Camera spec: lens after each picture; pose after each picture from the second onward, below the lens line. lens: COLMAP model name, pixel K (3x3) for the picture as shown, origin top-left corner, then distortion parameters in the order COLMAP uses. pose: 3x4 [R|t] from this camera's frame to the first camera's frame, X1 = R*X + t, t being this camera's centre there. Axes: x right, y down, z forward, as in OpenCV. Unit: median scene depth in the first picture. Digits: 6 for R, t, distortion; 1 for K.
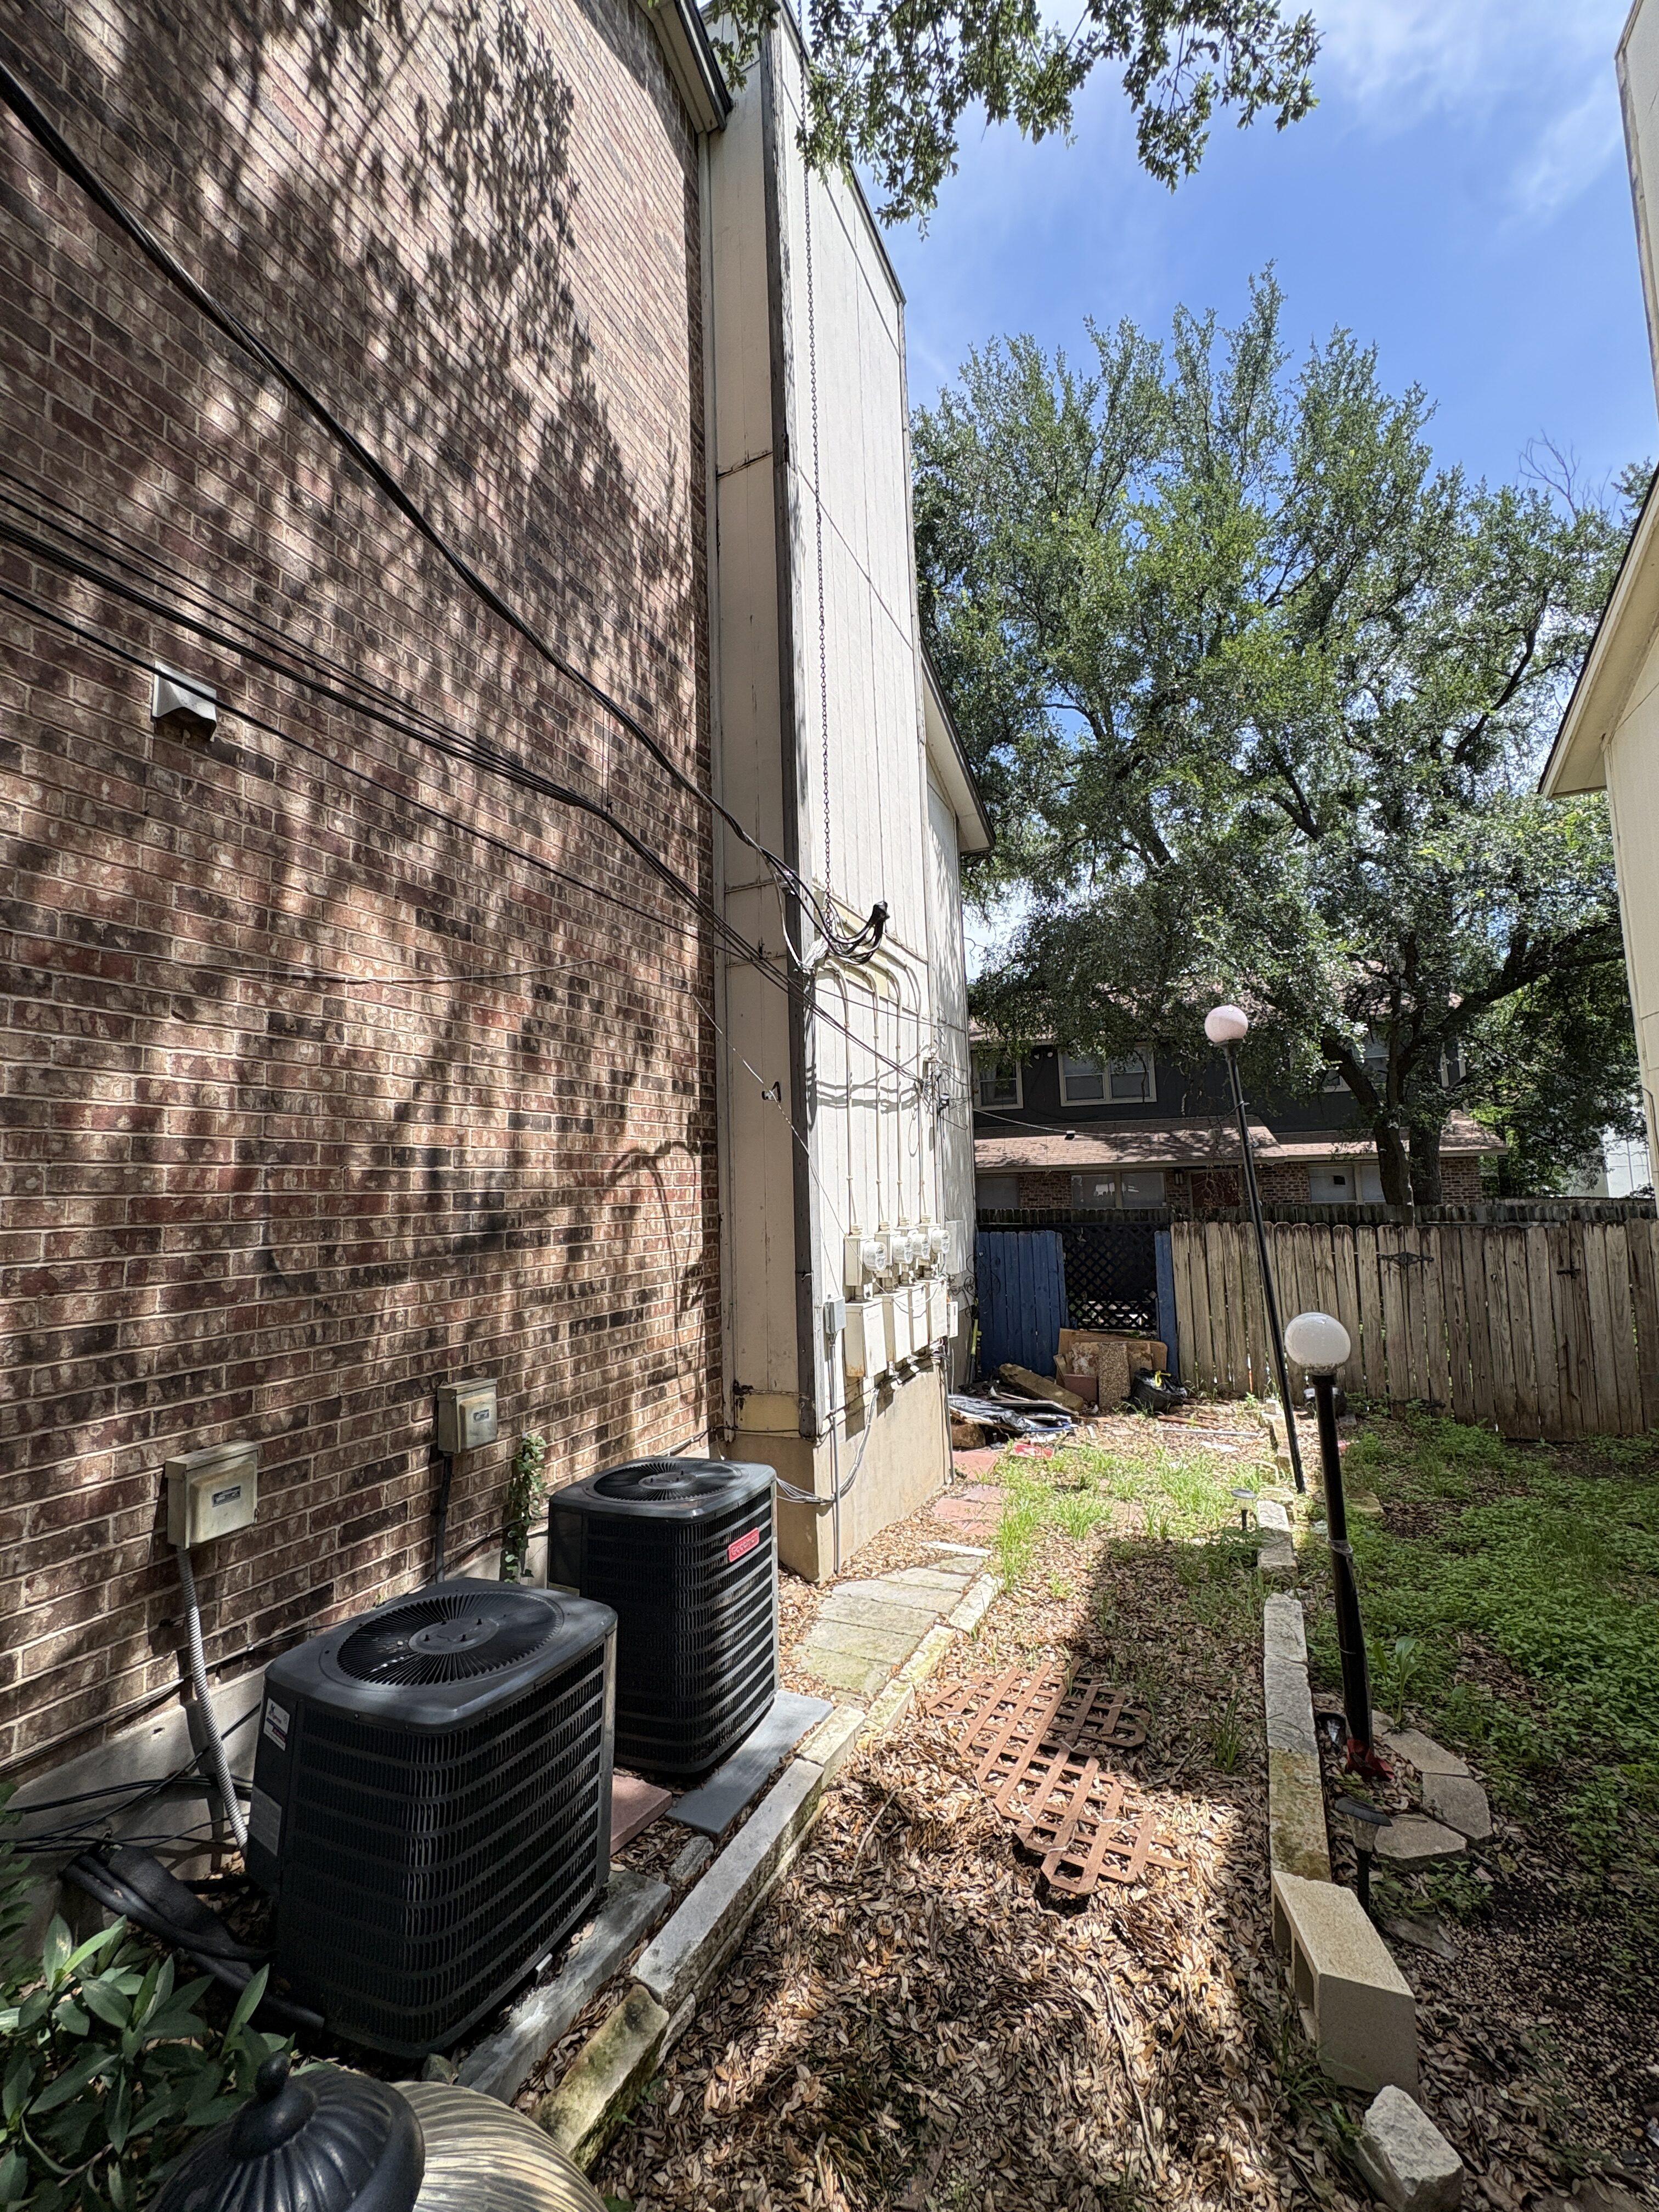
lens RADIAL K [[880.4, 0, 829.9], [0, 880.4, 1107.0], [0, 0, 1]] dist [0.001228, 0.000001]
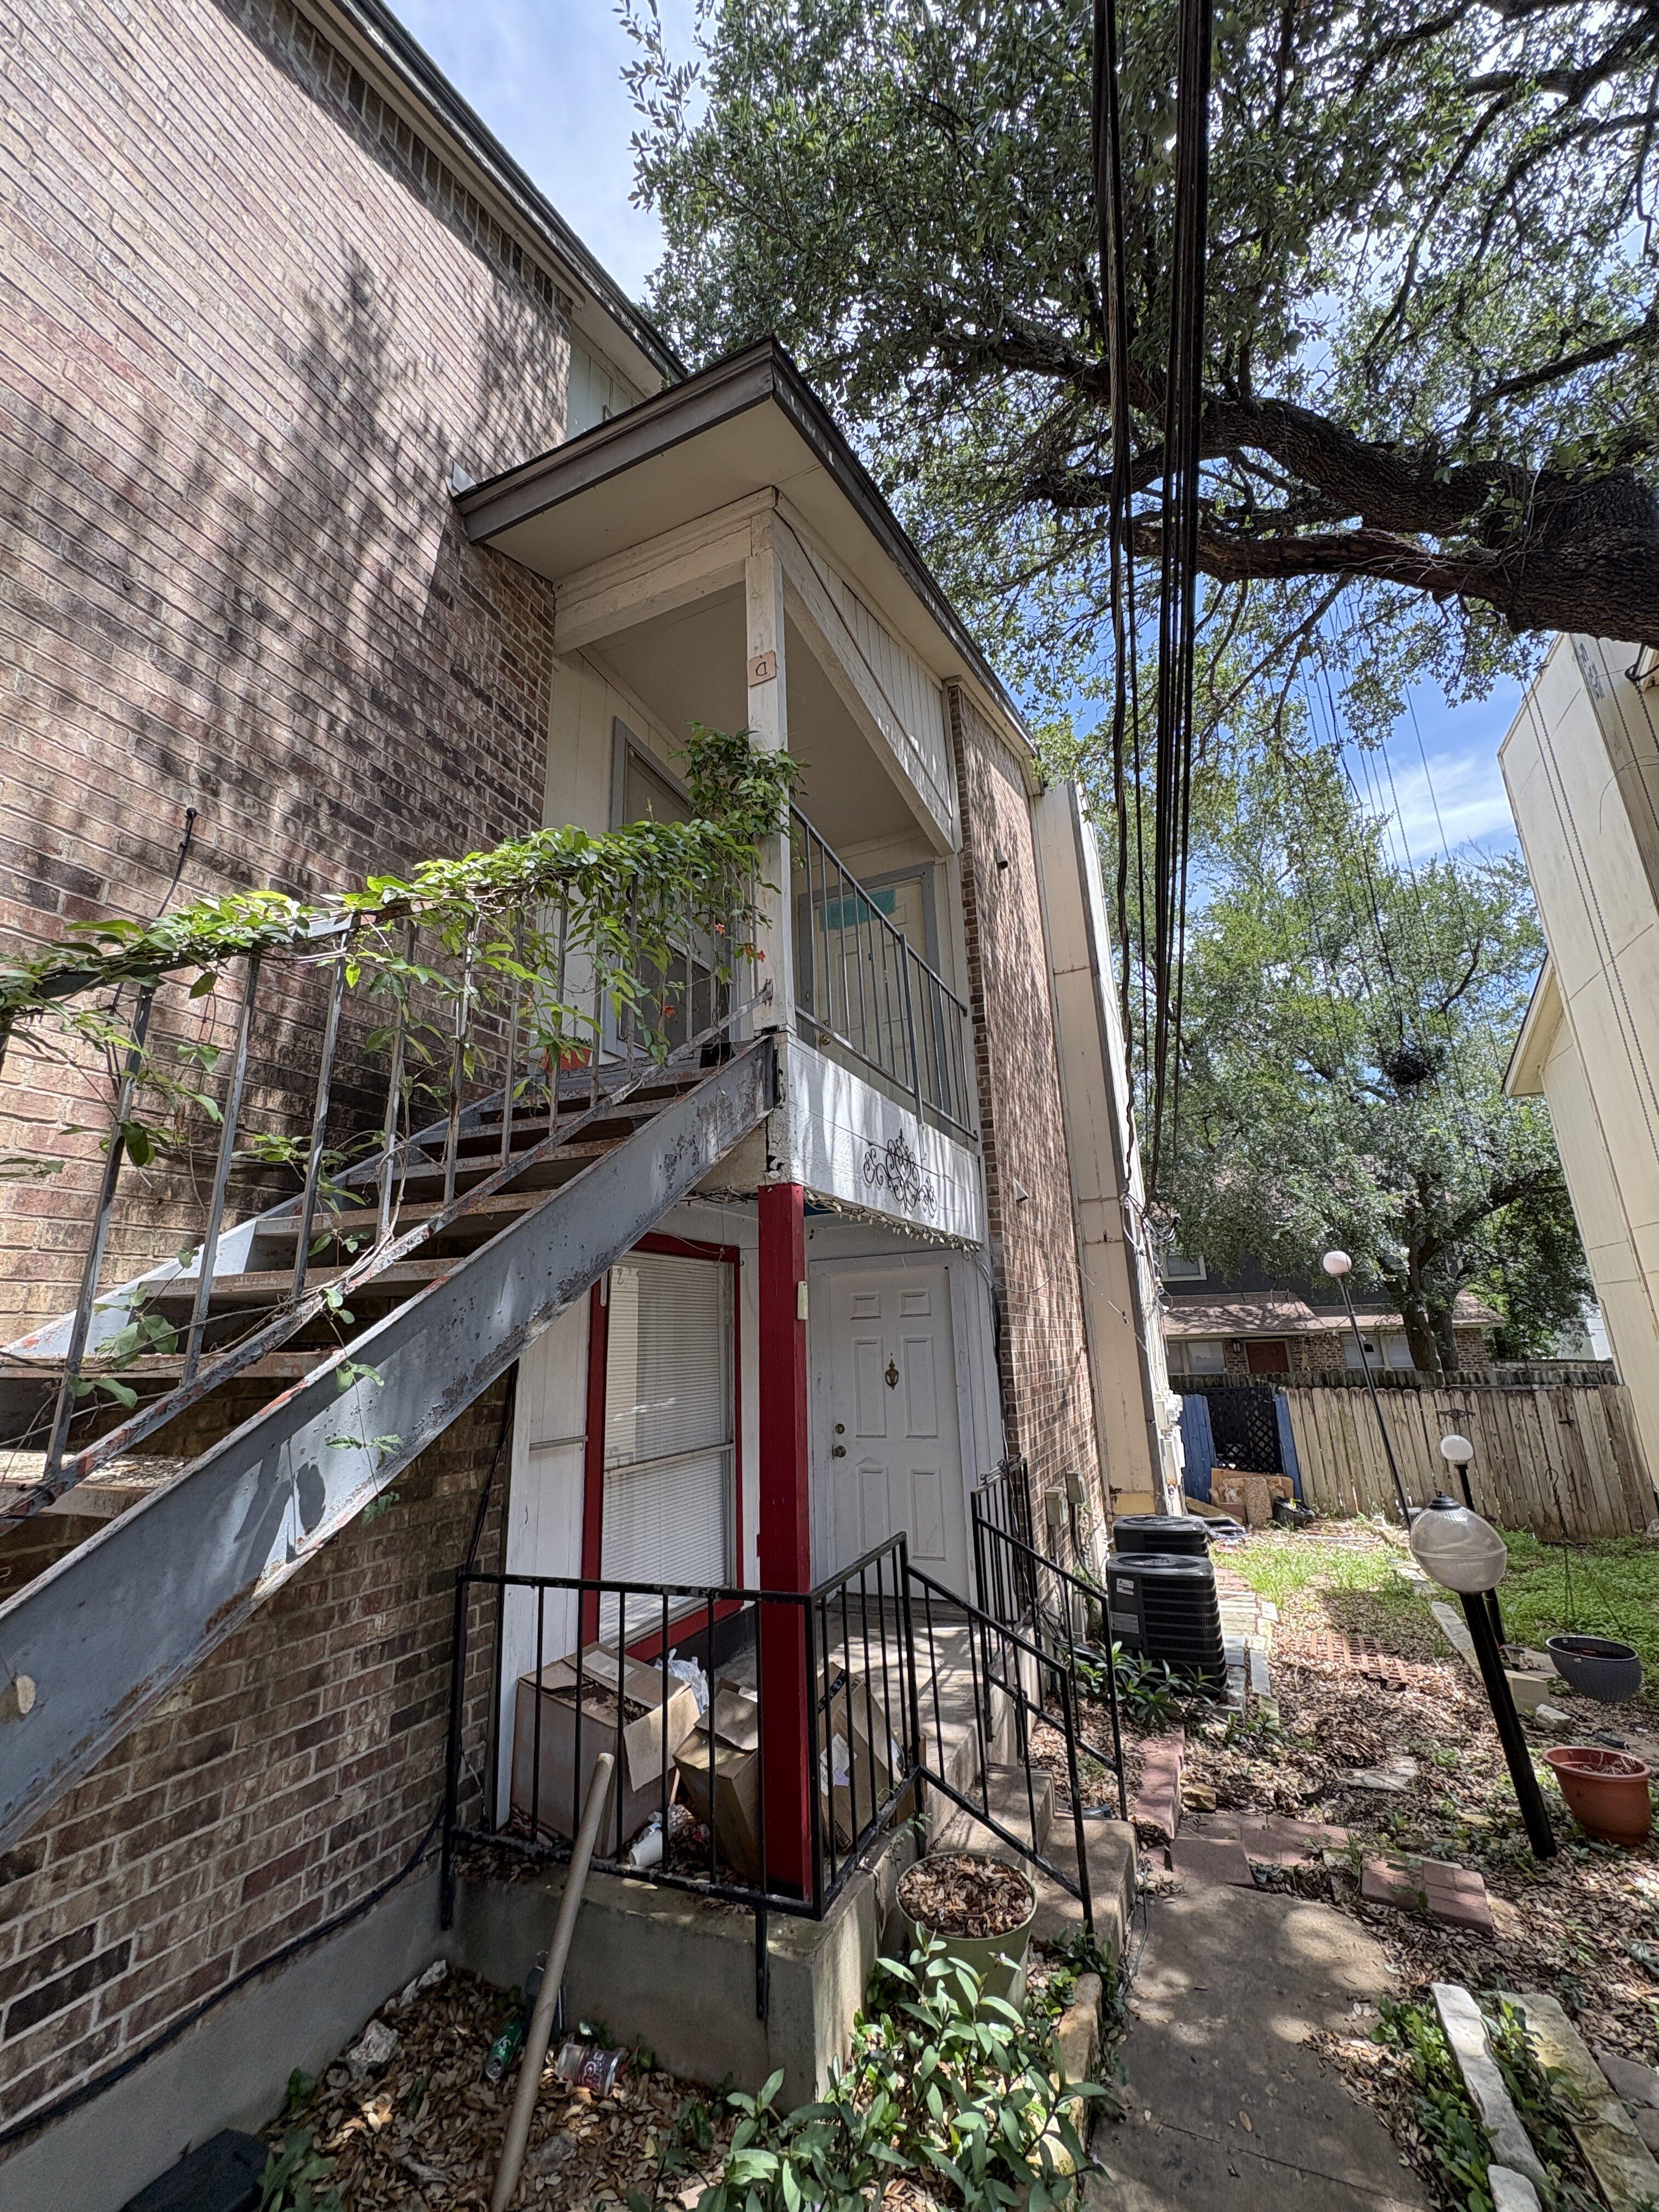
lens RADIAL K [[880.4, 0, 830.7], [0, 880.4, 1108.0], [0, 0, 1]] dist [0.001228, 0.000001]
pose [[0.999732, 0.002520, 0.023022, -0.386067], [0.001492, 0.984991, -0.172598, -0.070174], [-0.023112, 0.172586, 0.984723, -0.463377]]
